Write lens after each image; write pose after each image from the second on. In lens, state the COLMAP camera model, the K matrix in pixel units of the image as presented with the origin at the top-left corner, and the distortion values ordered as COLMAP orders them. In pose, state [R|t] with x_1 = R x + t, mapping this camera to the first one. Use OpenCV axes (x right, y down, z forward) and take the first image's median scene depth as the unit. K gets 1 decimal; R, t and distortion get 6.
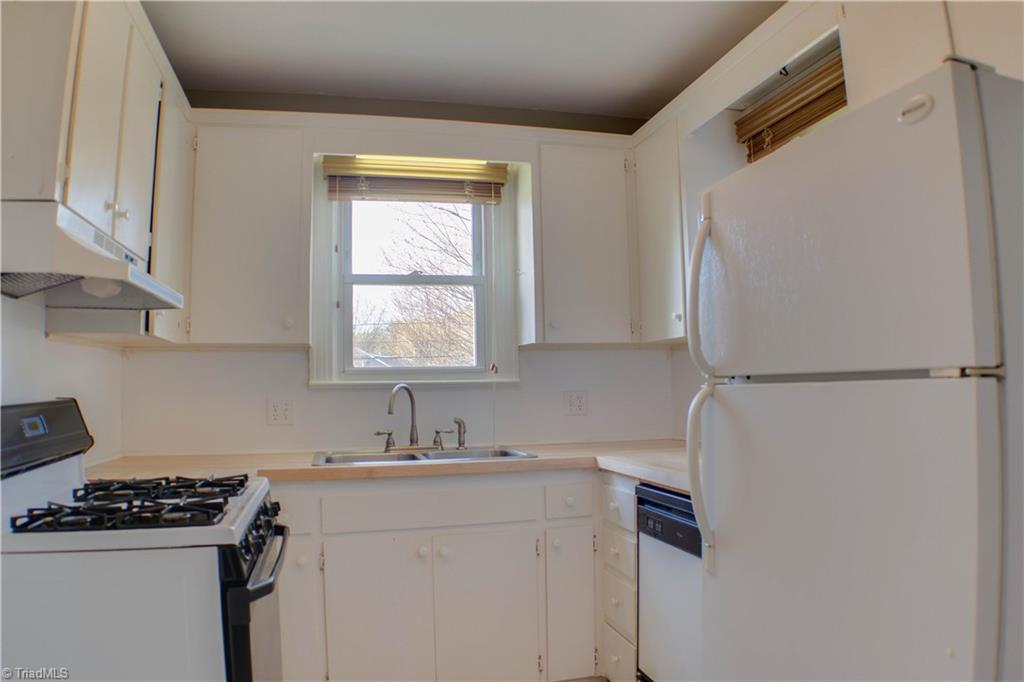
lens RADIAL K [[717.8, 0, 512.0], [0, 717.8, 341.0], [0, 0, 1]] dist [-0.170927, 0.036566]
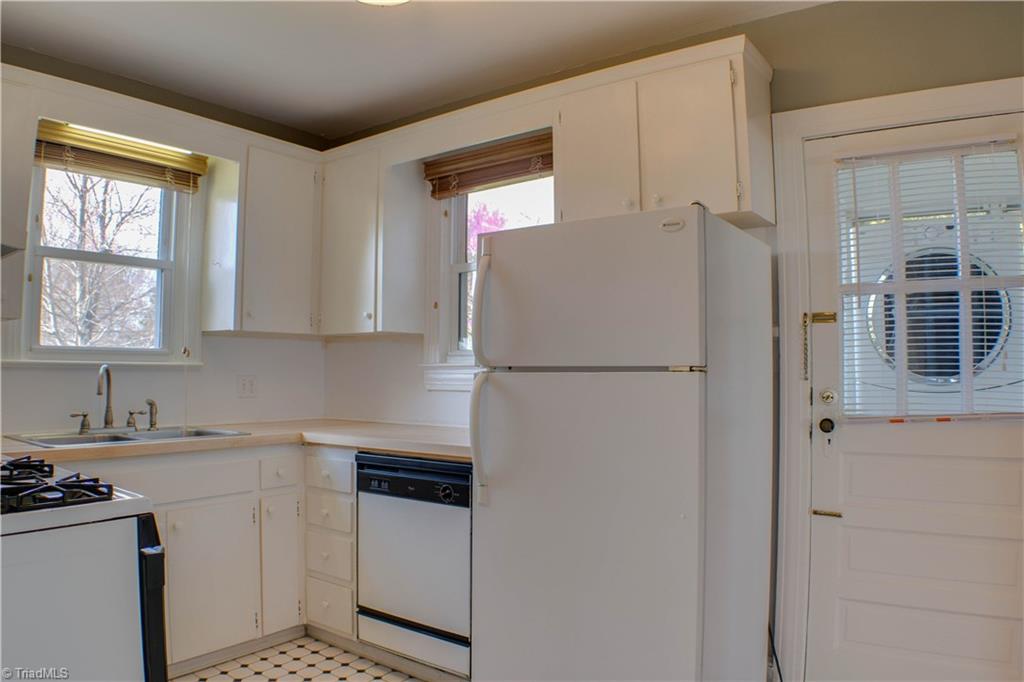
lens RADIAL K [[717.8, 0, 512.0], [0, 717.8, 341.0], [0, 0, 1]] dist [-0.170927, 0.036566]
pose [[0.763510, 0.044442, 0.644265, -0.323004], [-0.054443, 0.998507, -0.004358, 0.001040], [-0.643497, -0.031748, 0.764790, -0.074333]]
